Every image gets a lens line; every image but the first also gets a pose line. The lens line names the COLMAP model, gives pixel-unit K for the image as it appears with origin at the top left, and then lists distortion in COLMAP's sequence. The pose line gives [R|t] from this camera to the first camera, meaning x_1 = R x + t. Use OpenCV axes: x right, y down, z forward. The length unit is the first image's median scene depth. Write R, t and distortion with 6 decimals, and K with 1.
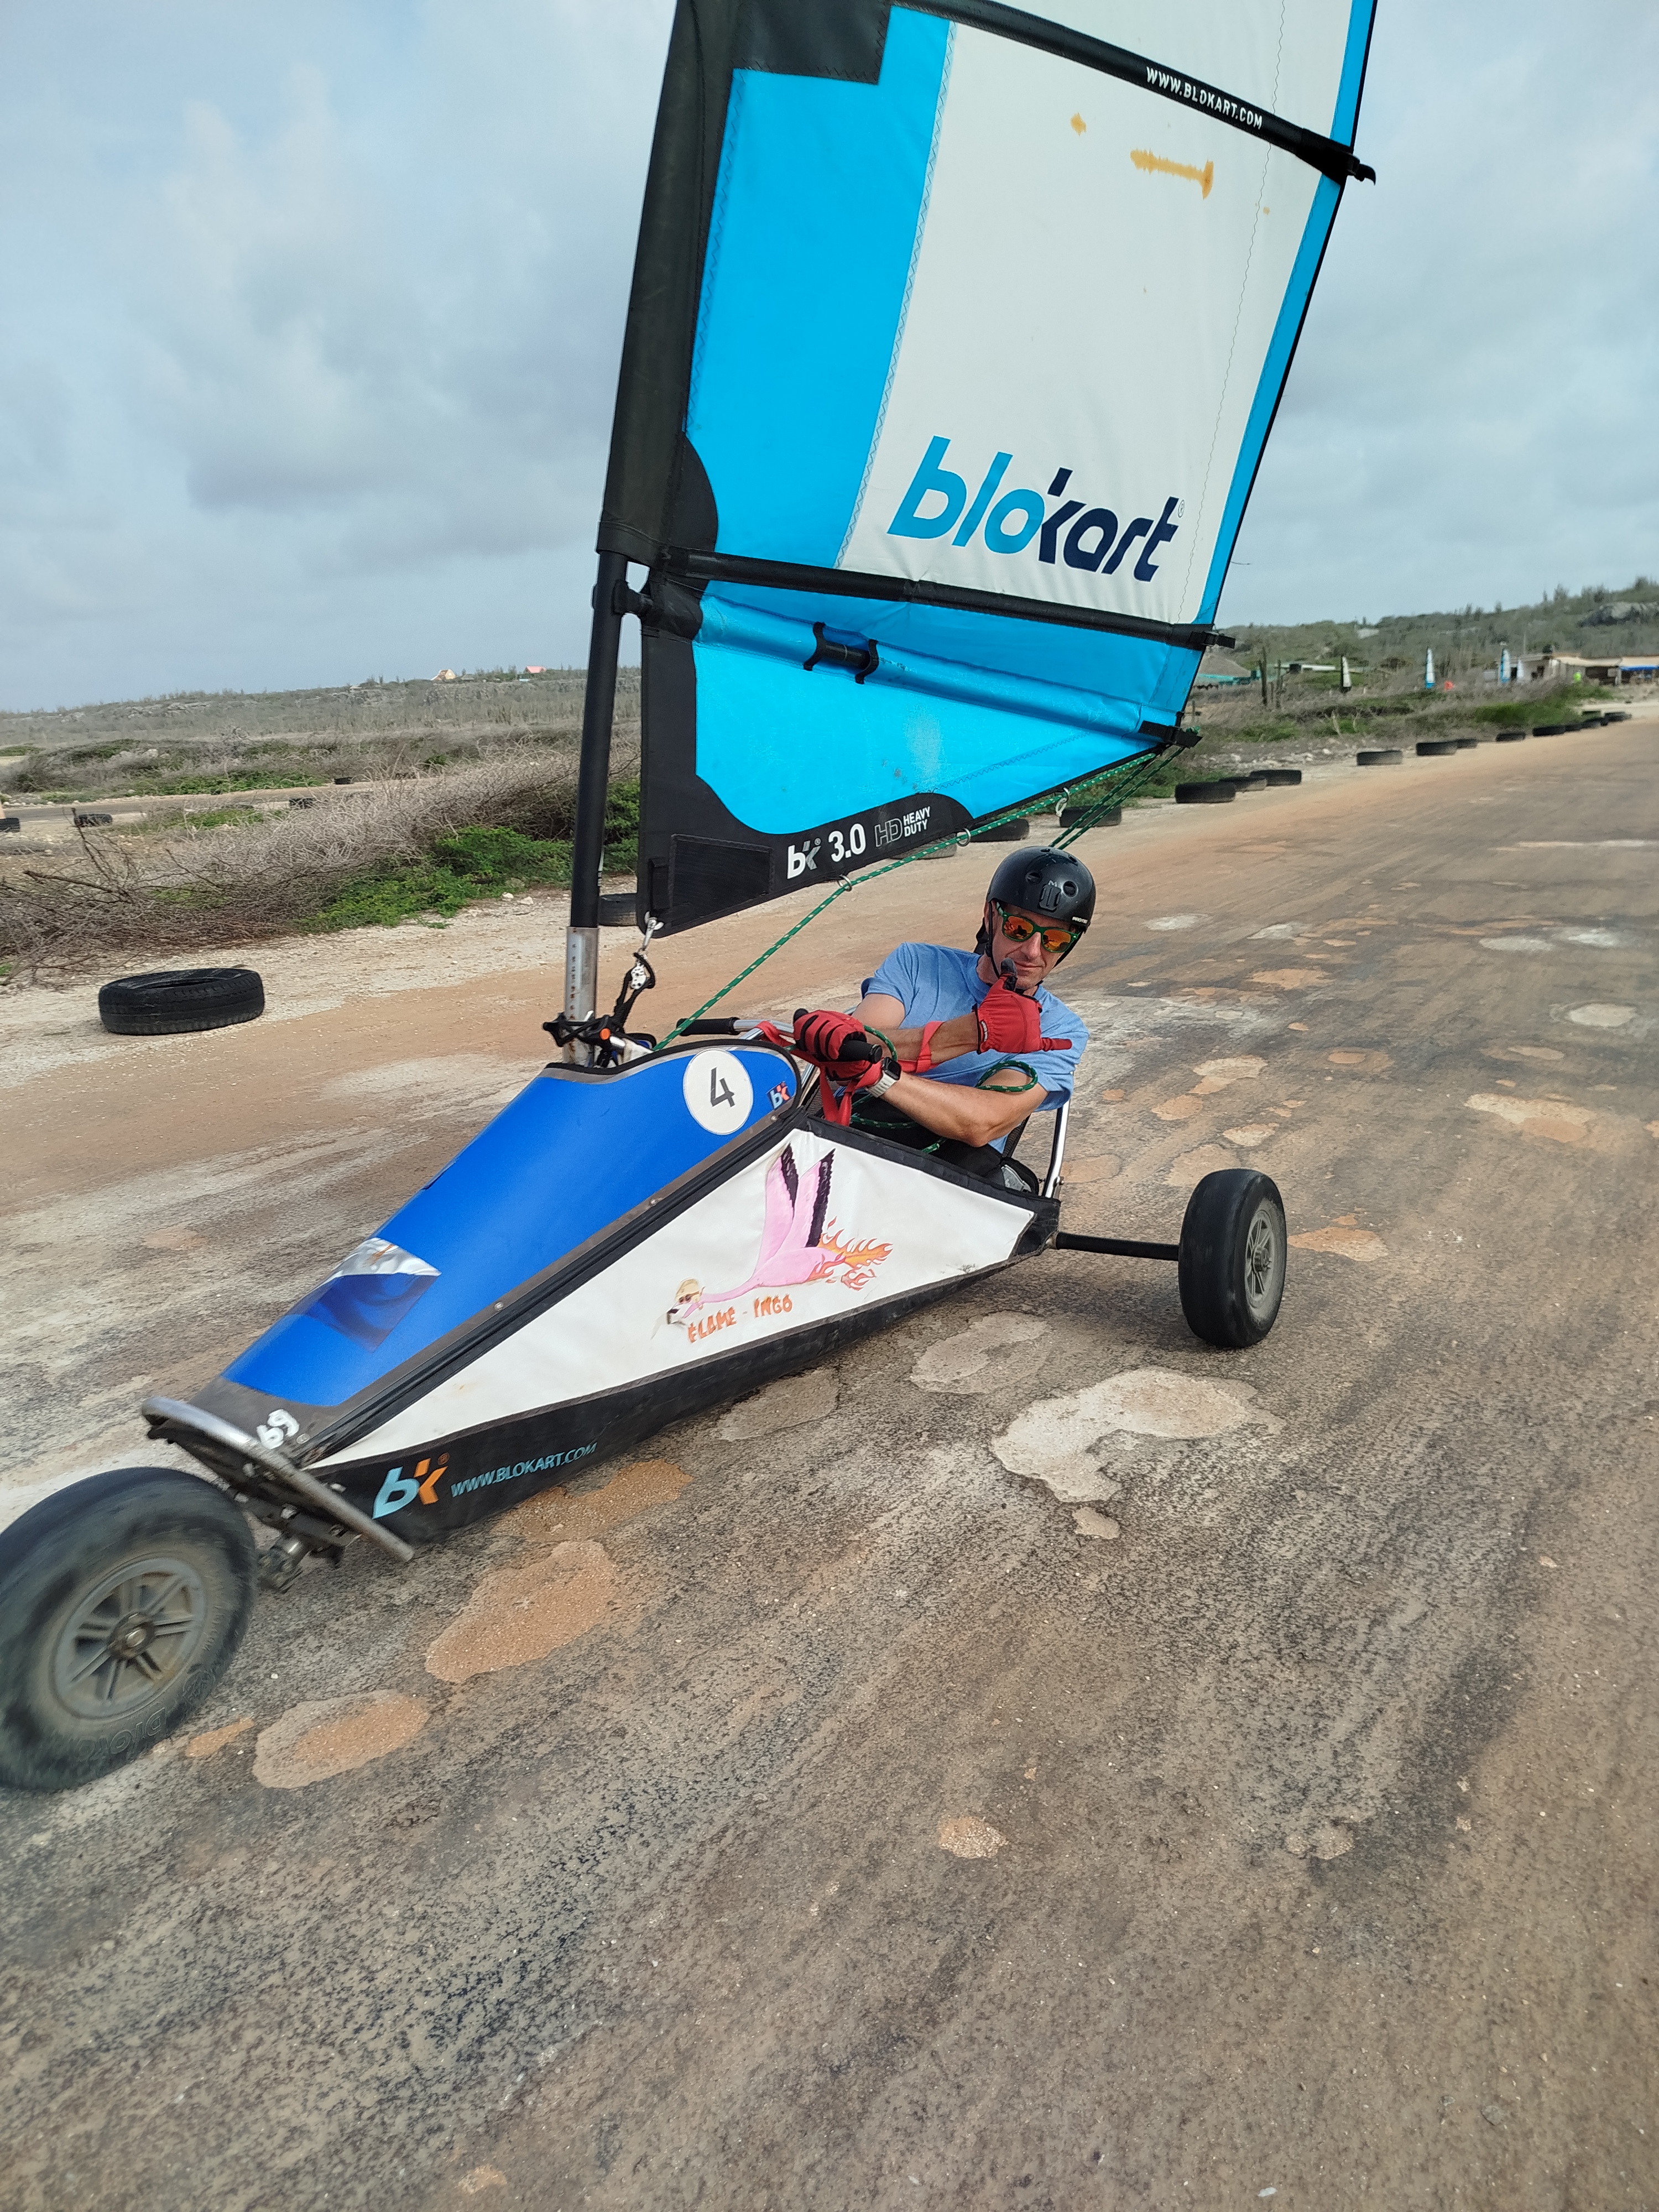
lens RADIAL K [[1541.5, 0, 831.1], [0, 1541.5, 1070.1], [0, 0, 1]] dist [-0.004039, -0.001141]
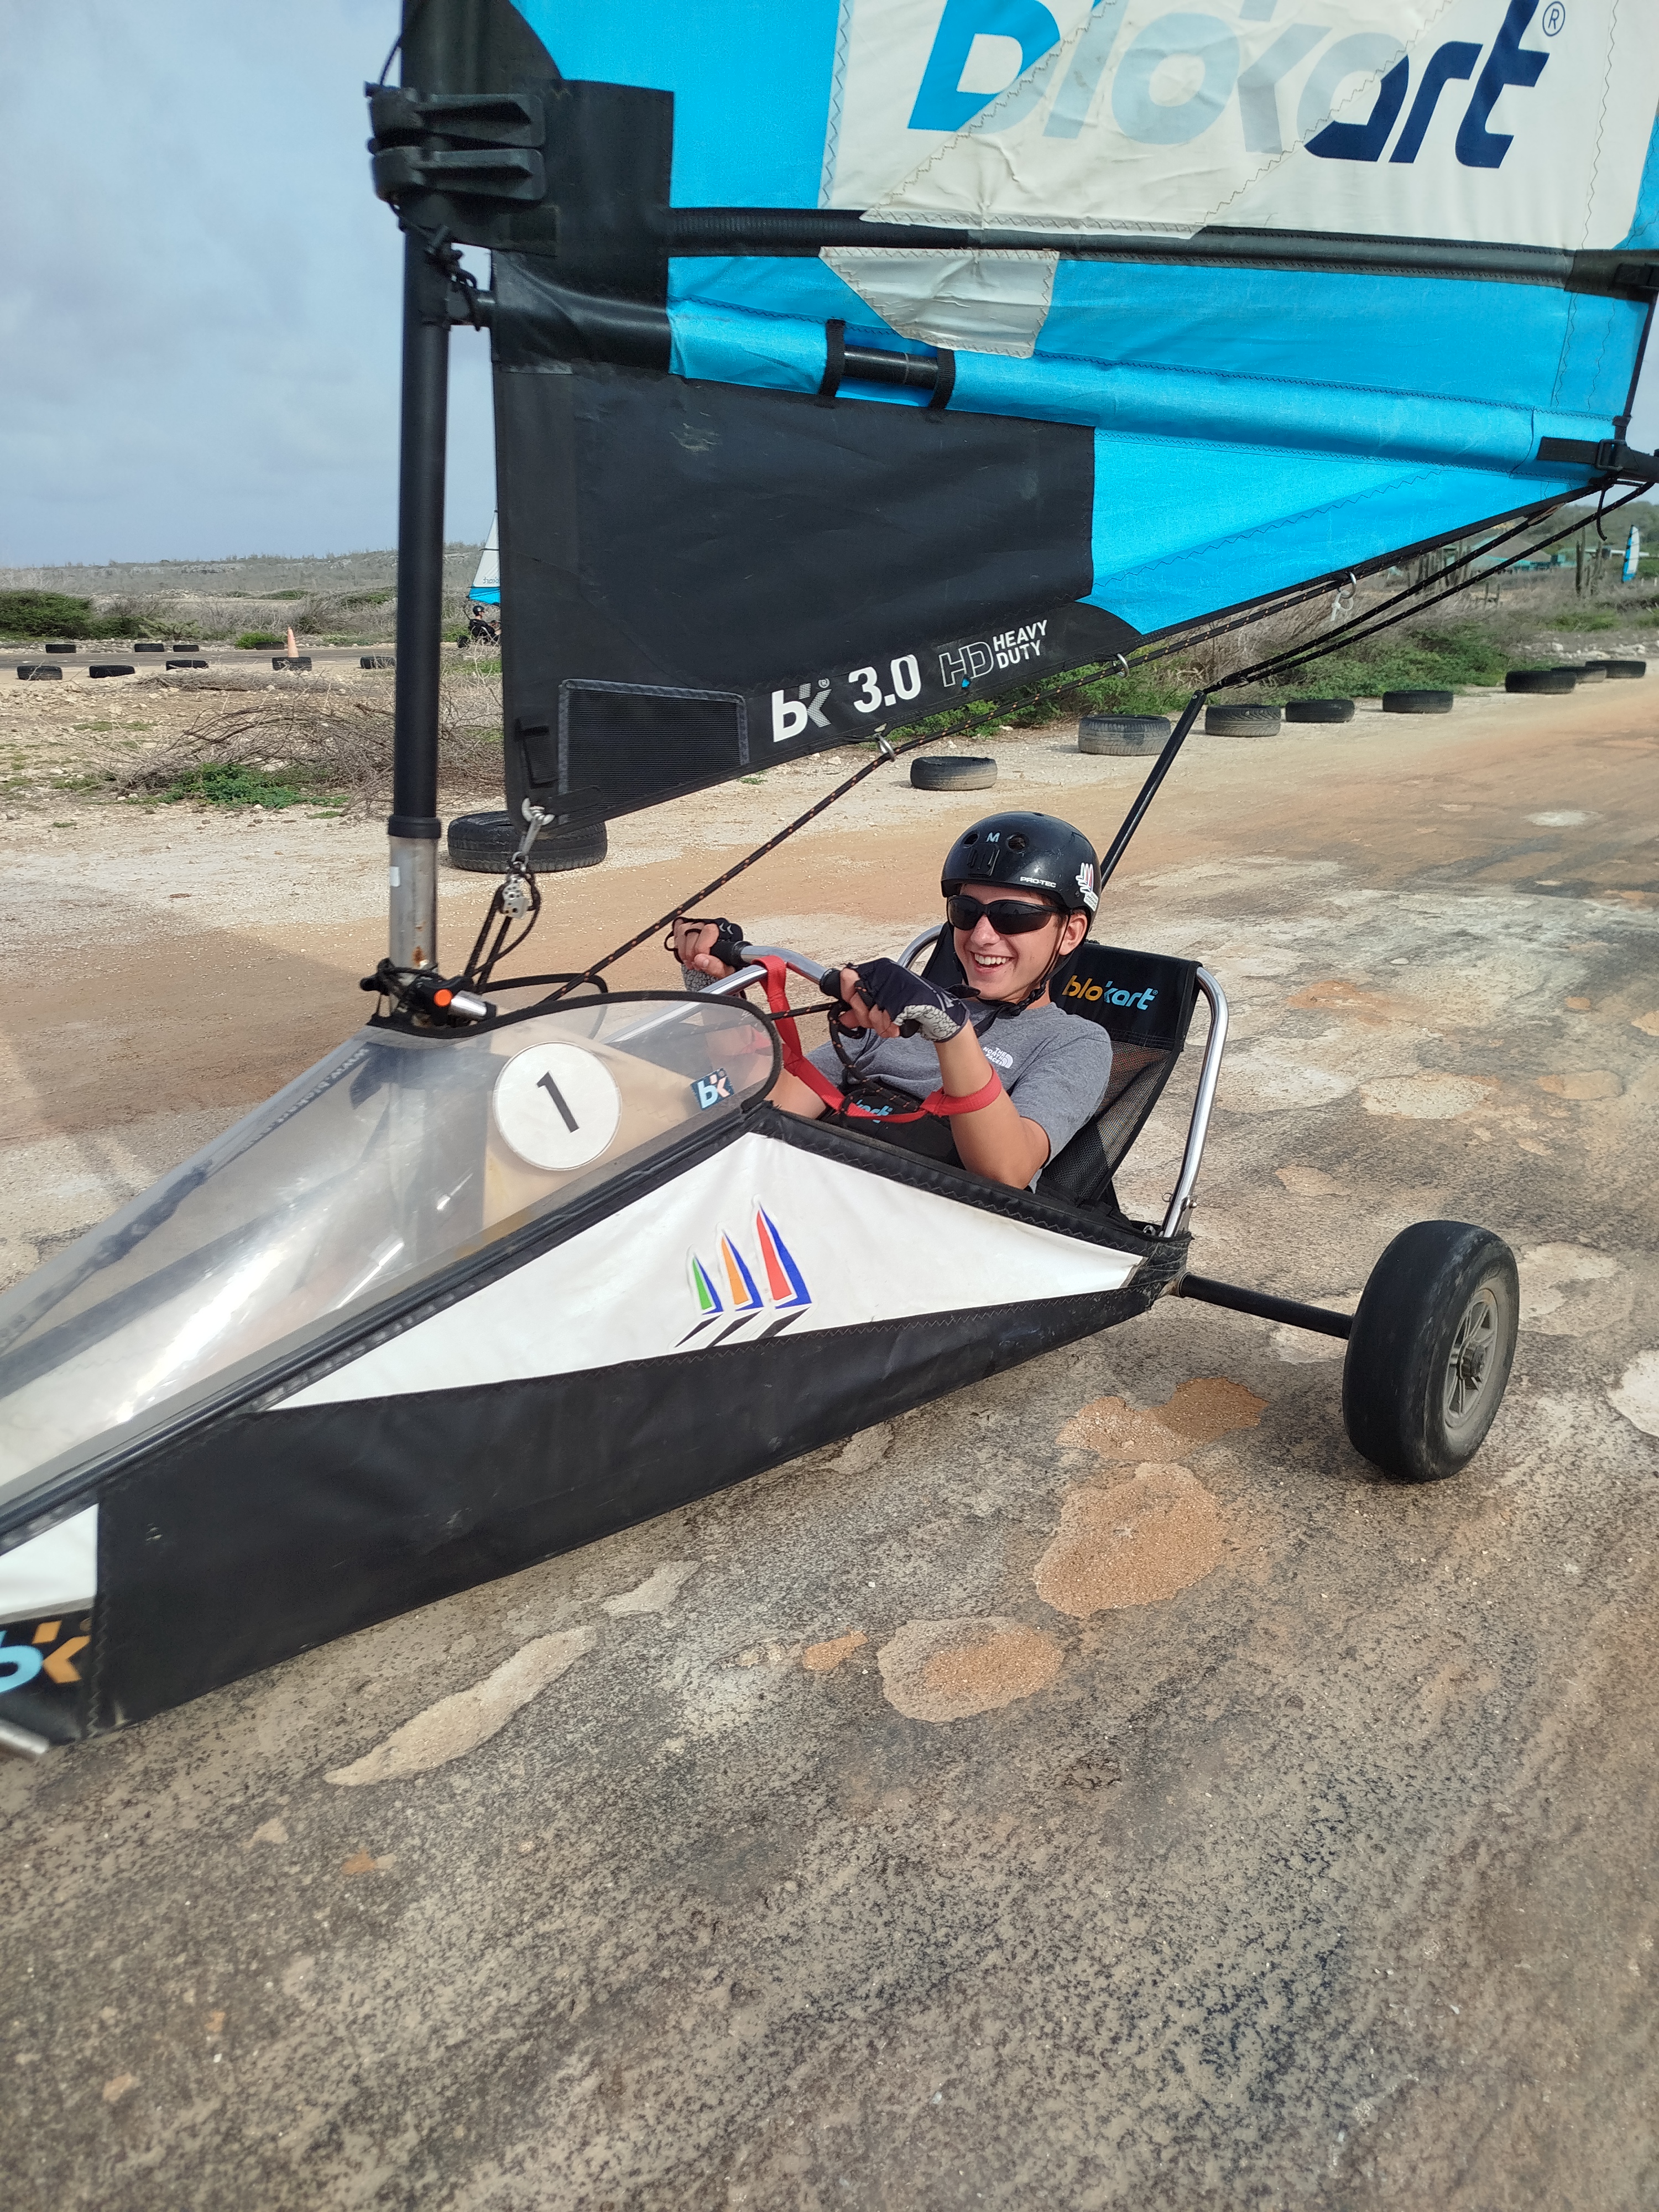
lens RADIAL K [[1505.4, 0, 797.3], [0, 1505.4, 1099.0], [0, 0, 1]] dist [0.001035, -0.003052]
pose [[0.988395, 0.079524, -0.129426, -0.106328], [-0.066416, 0.992500, 0.102627, 0.008524], [0.136617, -0.092840, 0.986264, 0.051782]]
